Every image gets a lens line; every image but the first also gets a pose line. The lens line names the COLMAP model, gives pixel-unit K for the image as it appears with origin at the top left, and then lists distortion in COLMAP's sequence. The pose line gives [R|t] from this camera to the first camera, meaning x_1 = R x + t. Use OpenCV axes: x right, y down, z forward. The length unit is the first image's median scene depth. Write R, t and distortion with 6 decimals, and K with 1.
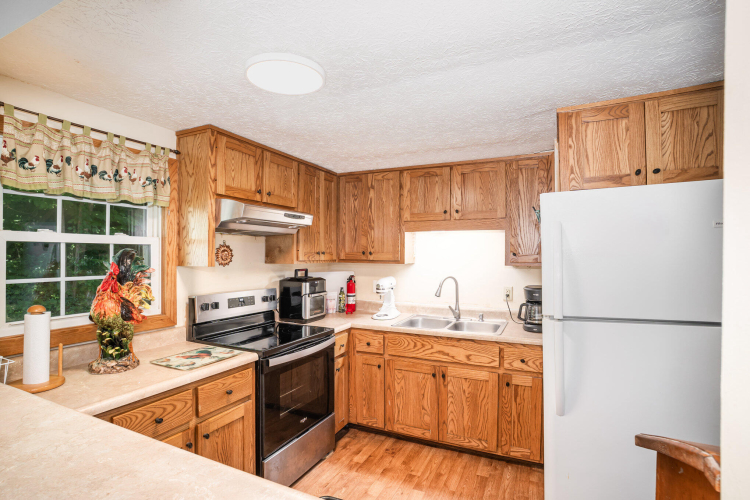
lens RADIAL K [[366.3, 0, 386.6], [0, 366.3, 247.2], [0, 0, 1]] dist [-0.069891, 0.028443]
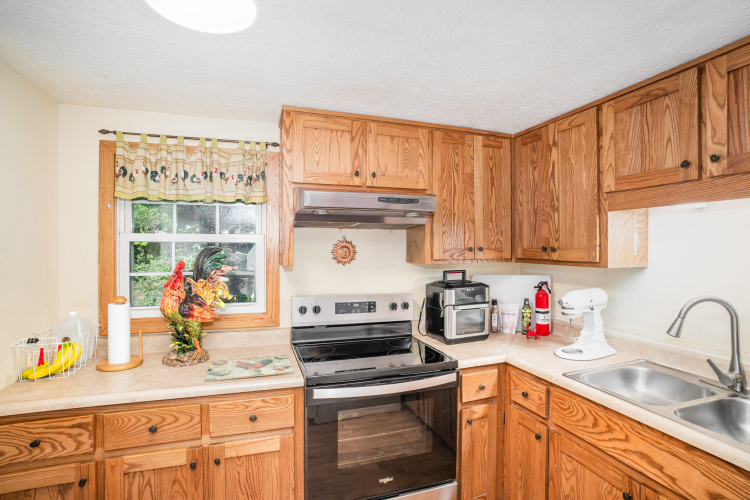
lens RADIAL K [[366.3, 0, 386.6], [0, 366.3, 247.2], [0, 0, 1]] dist [-0.069891, 0.028443]
pose [[0.686467, -0.003325, -0.727153, 0.240860], [0.015662, 0.999825, 0.010214, 0.001835], [0.726992, -0.018400, 0.686399, 0.415638]]
